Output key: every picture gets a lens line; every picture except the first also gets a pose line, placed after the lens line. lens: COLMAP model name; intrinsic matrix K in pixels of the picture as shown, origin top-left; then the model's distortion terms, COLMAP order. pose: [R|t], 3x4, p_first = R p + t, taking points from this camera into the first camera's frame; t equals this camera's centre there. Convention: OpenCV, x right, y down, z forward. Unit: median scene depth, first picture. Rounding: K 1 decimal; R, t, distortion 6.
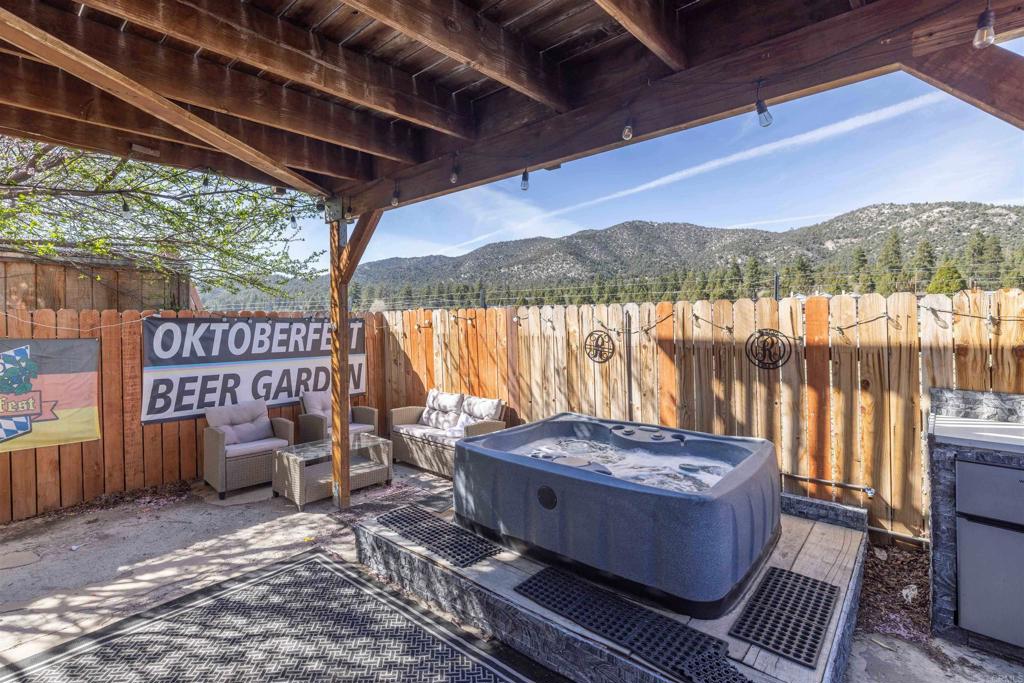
lens RADIAL K [[484.4, 0, 494.4], [0, 484.4, 315.7], [0, 0, 1]] dist [0.004984, -0.000499]
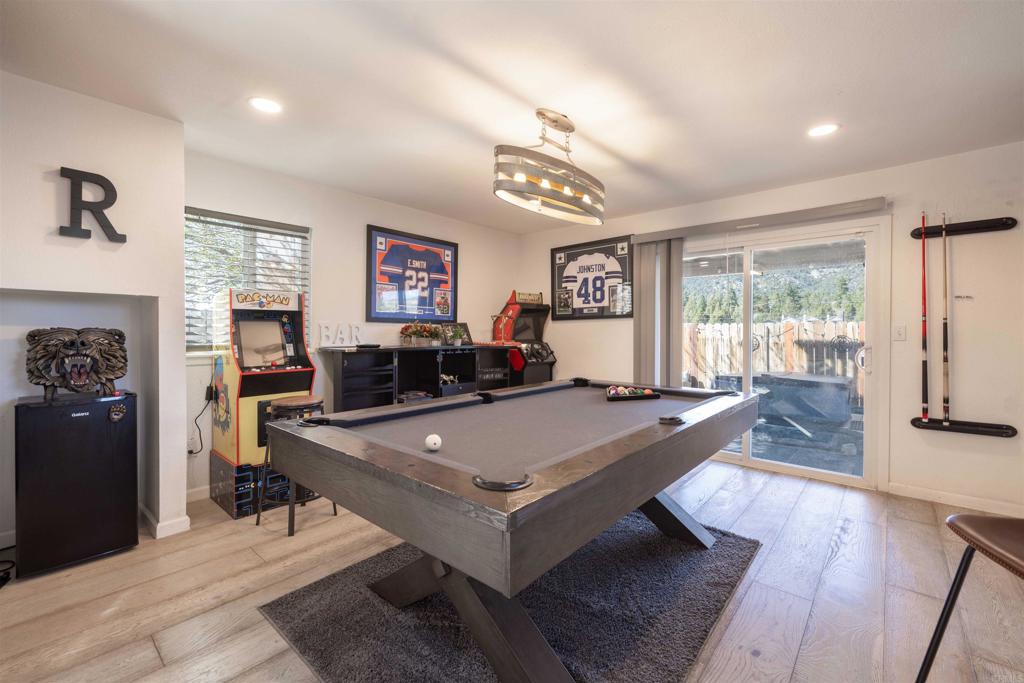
lens RADIAL K [[448.2, 0, 507.6], [0, 448.2, 334.7], [0, 0, 1]] dist [0.001494, 0.000093]
pose [[0.999792, 0.018004, 0.009564, -0.797076], [-0.018064, 0.999817, 0.006232, 0.030330], [-0.009450, -0.006404, 0.999935, -0.853363]]
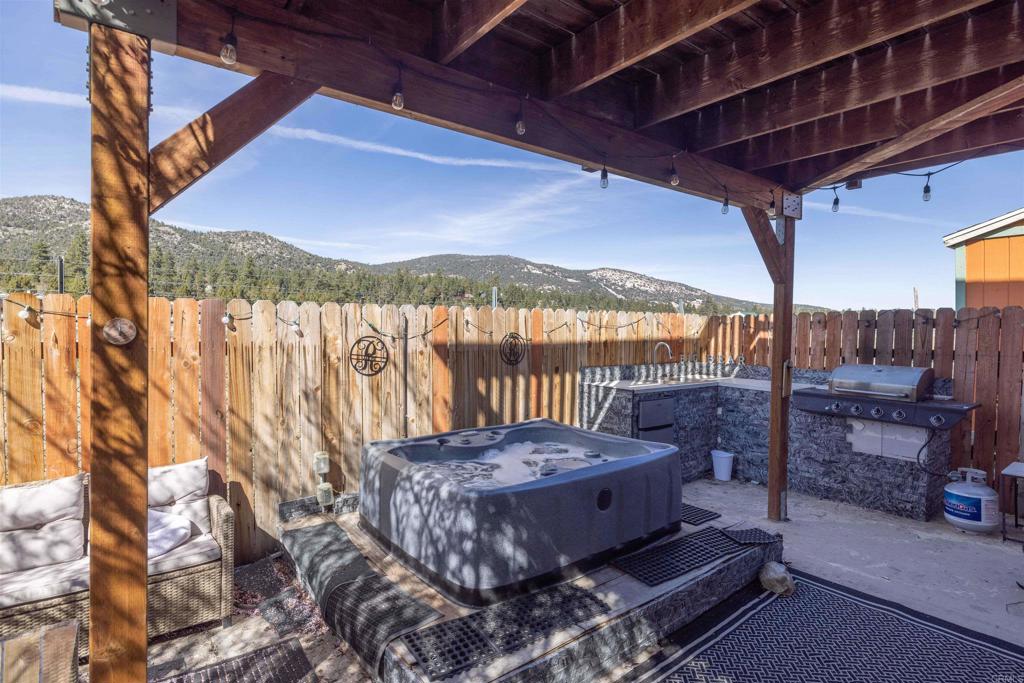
lens RADIAL K [[526.6, 0, 504.5], [0, 526.6, 329.4], [0, 0, 1]] dist [-0.001915, -0.000306]
pose [[0.175043, 0.003747, 0.984554, -0.592065], [-0.018740, 0.999824, -0.000474, 0.014817], [-0.984382, -0.018368, 0.175083, 0.597376]]
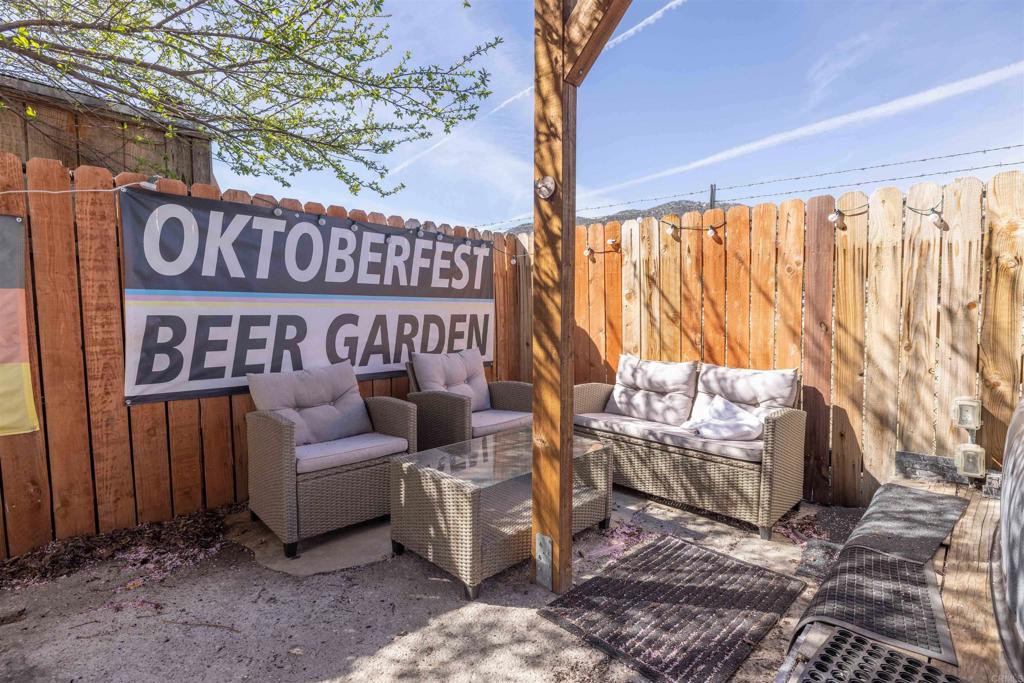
lens RADIAL K [[507.7, 0, 518.1], [0, 507.7, 337.4], [0, 0, 1]] dist [-0.006710, 0.002120]
pose [[0.999819, 0.014977, -0.011719, -0.315088], [-0.014135, 0.997526, 0.068863, 0.113961], [0.012721, -0.068685, 0.997557, 0.486773]]
